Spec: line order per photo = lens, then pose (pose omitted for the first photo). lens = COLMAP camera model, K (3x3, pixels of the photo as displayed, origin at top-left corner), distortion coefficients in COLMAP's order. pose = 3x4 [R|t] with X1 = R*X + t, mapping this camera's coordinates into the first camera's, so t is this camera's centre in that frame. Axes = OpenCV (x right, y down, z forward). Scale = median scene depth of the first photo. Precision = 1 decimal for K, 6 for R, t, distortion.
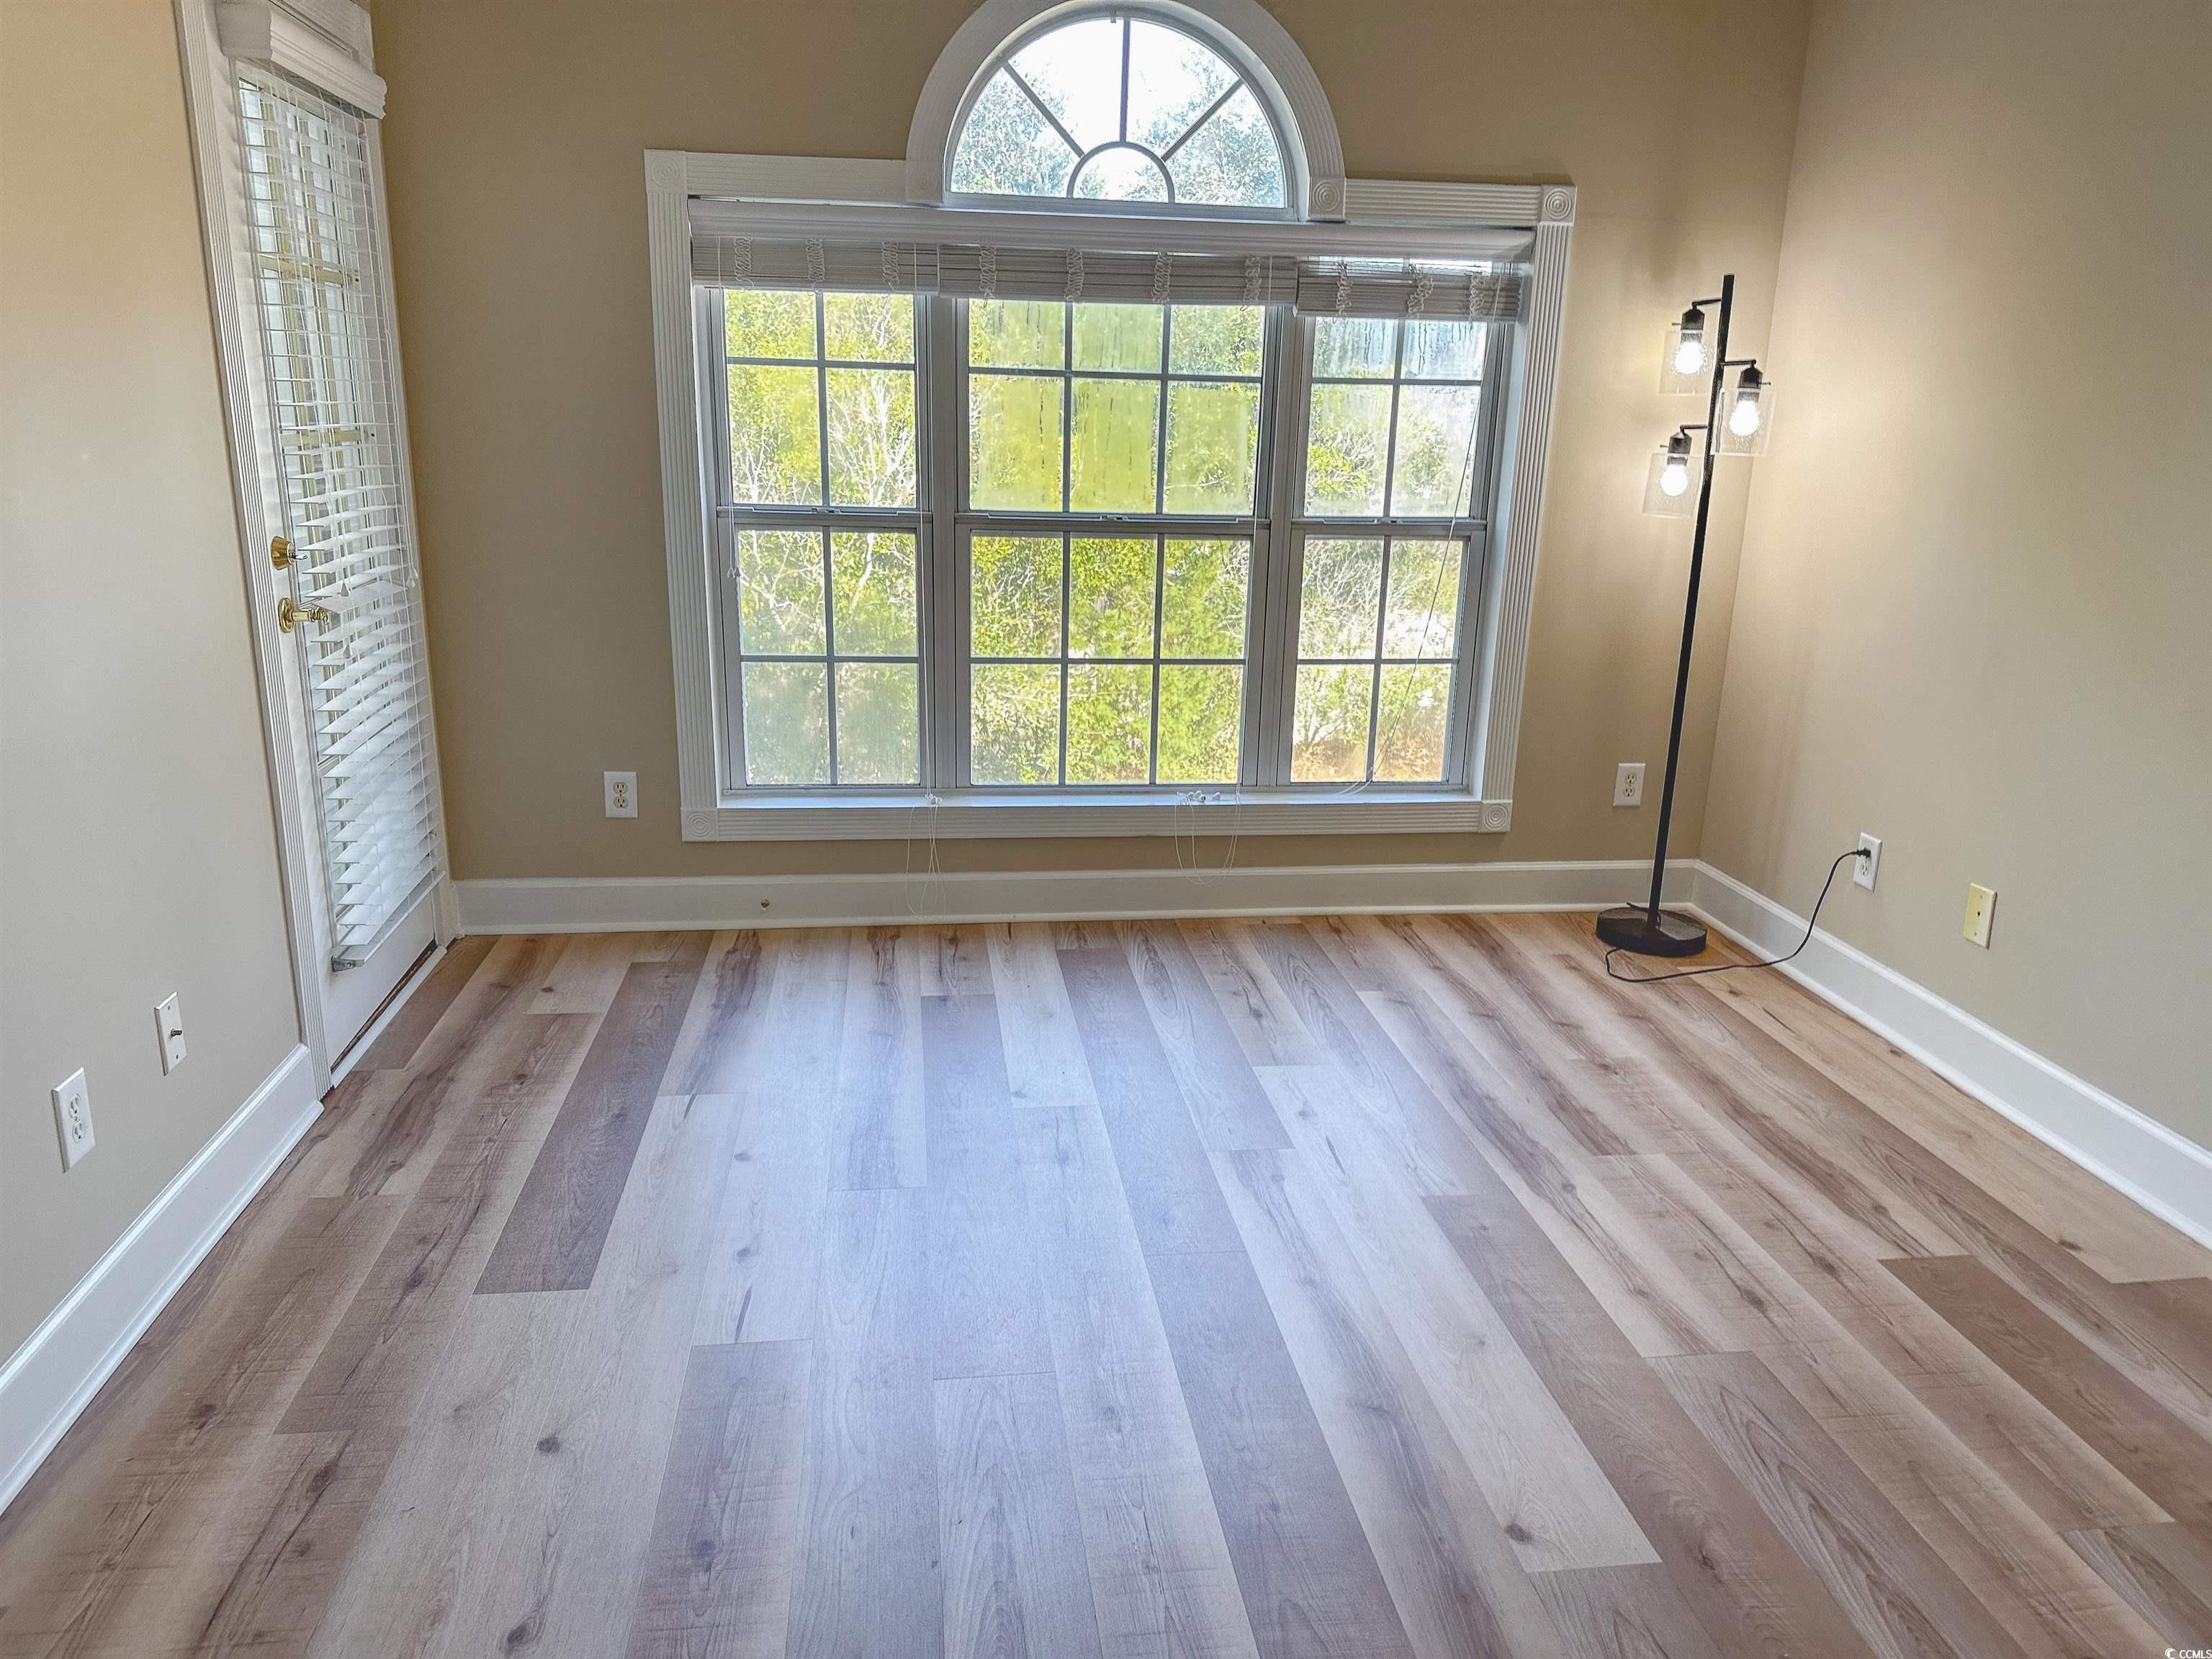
lens RADIAL K [[1548.2, 0, 1100.0], [0, 1548.2, 822.0], [0, 0, 1]] dist [0.053790, -0.066040]
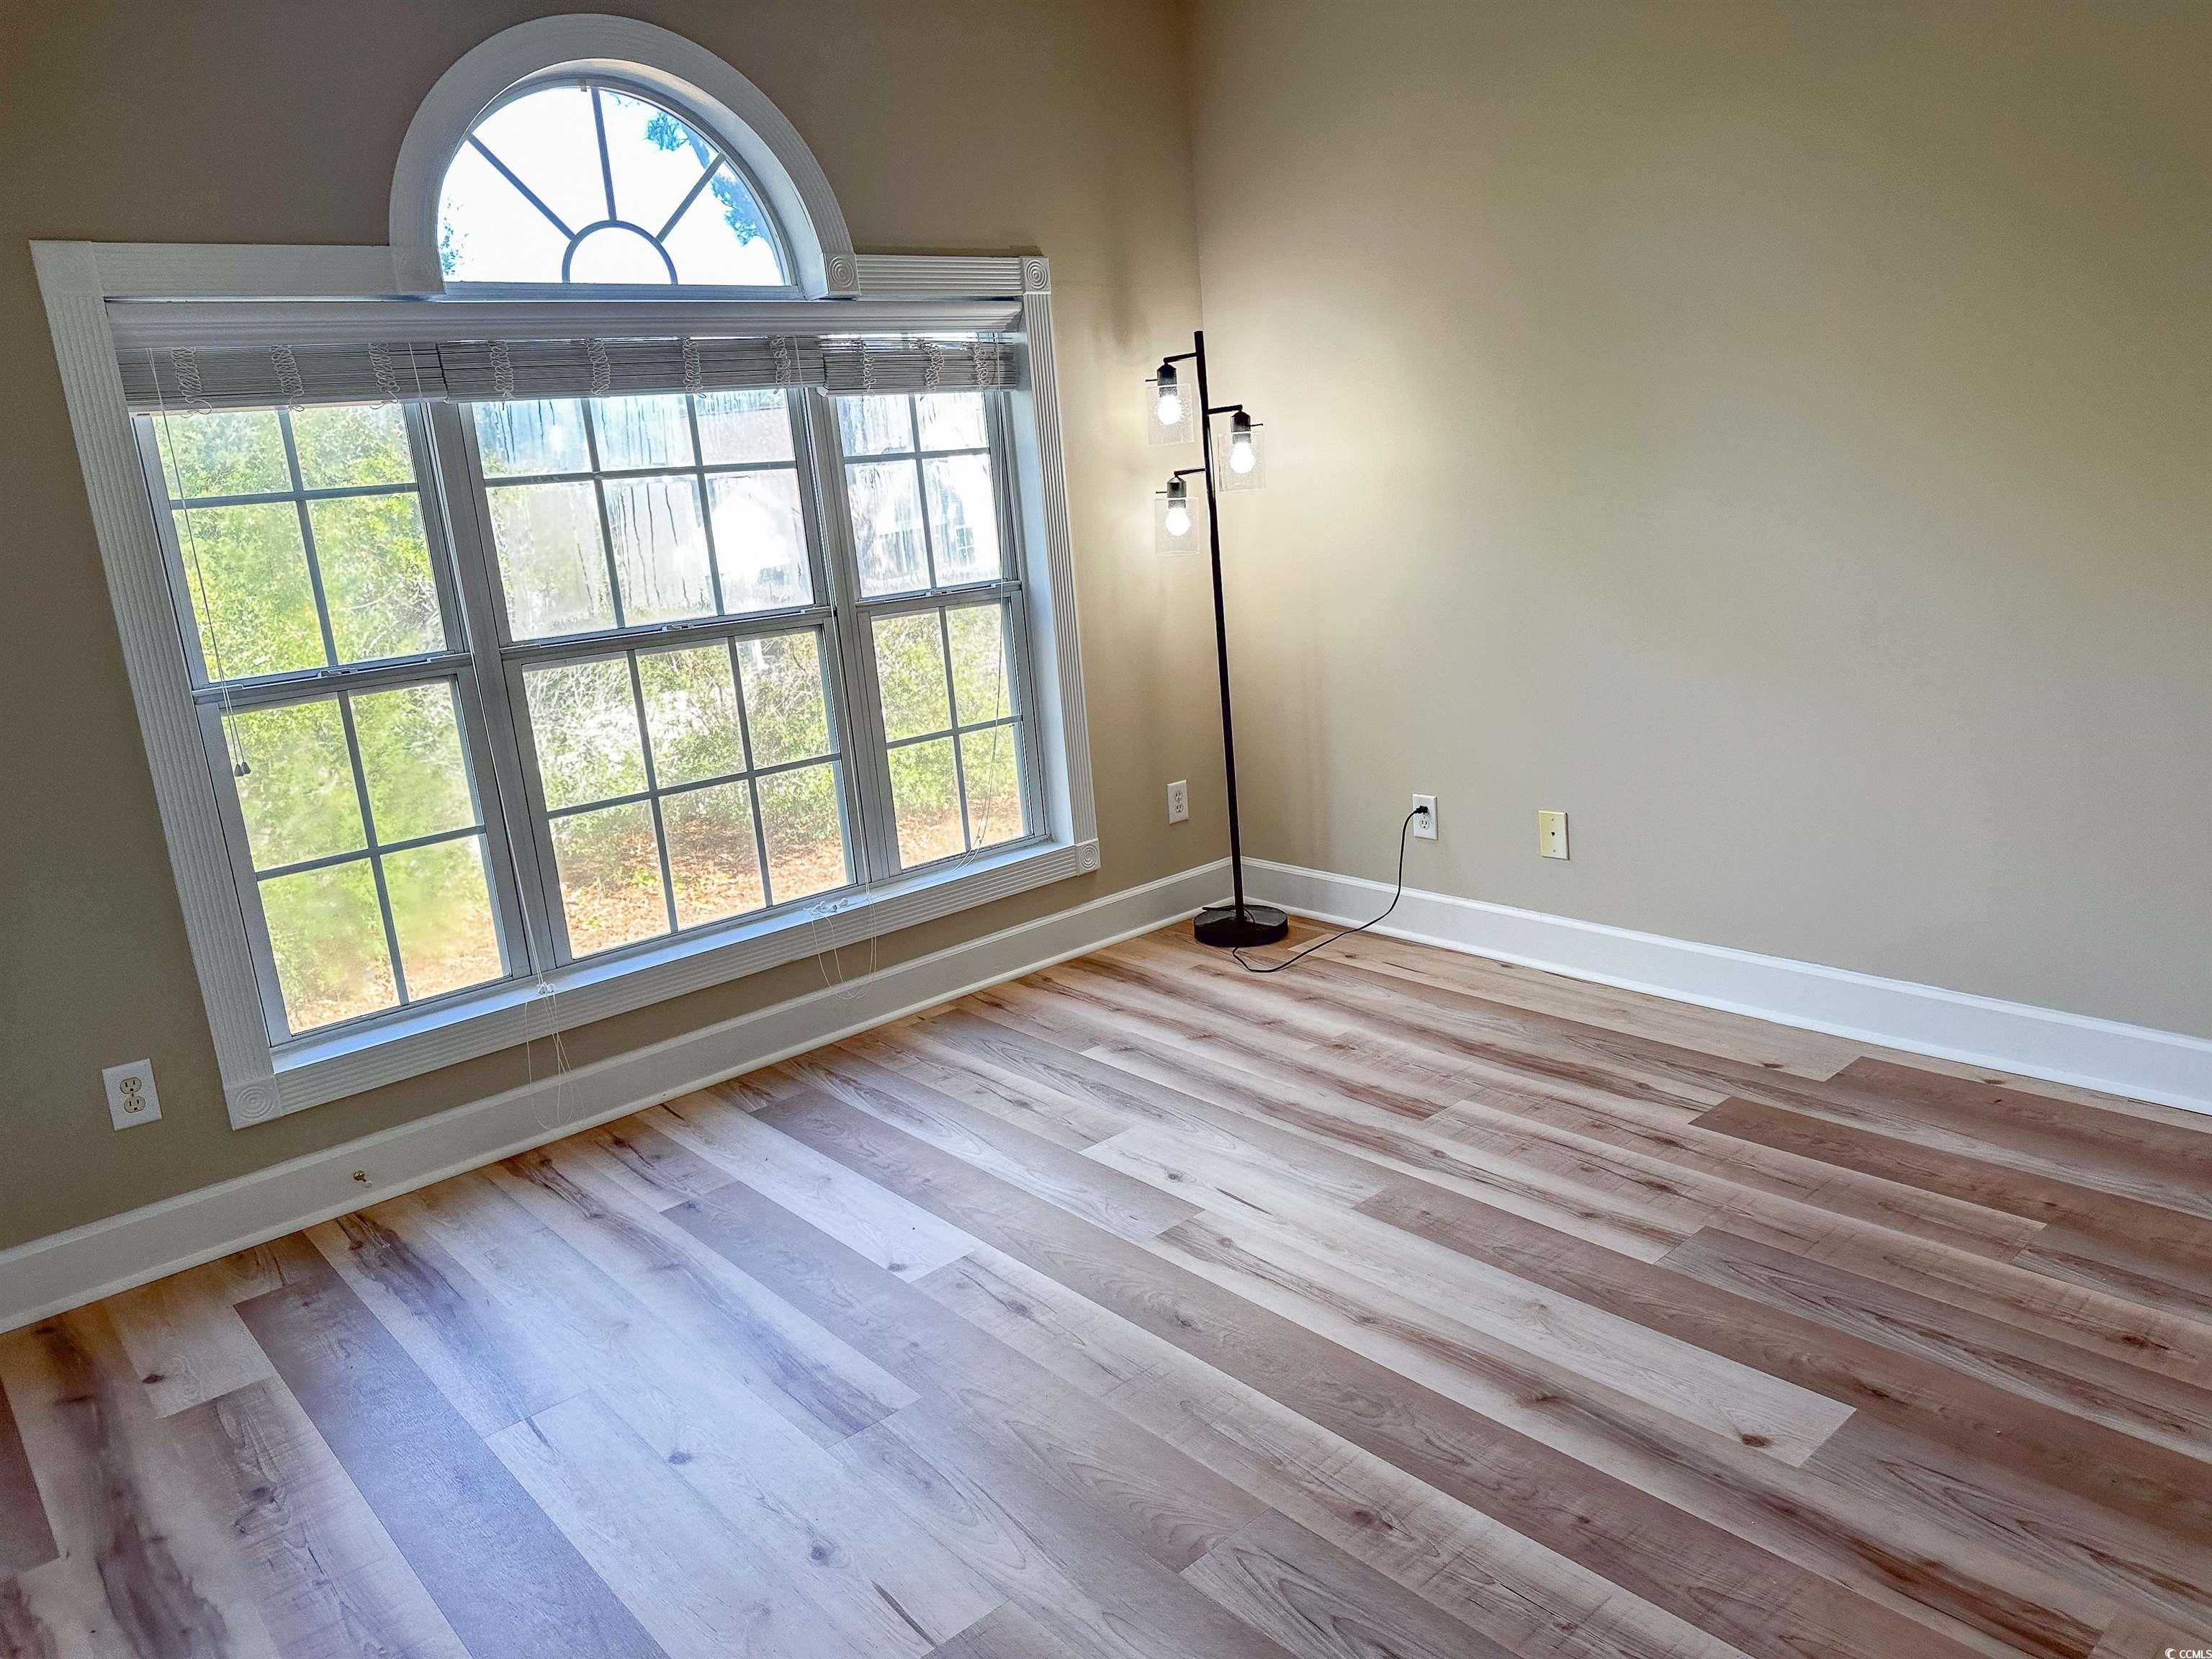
lens RADIAL K [[1548.2, 0, 1128.6], [0, 1548.2, 813.0], [0, 0, 1]] dist [0.053790, -0.066040]
pose [[0.827905, -0.213457, 0.518661, -0.280568], [0.239717, 0.970697, 0.016849, -0.047781], [-0.507059, 0.110382, 0.854814, 0.114856]]
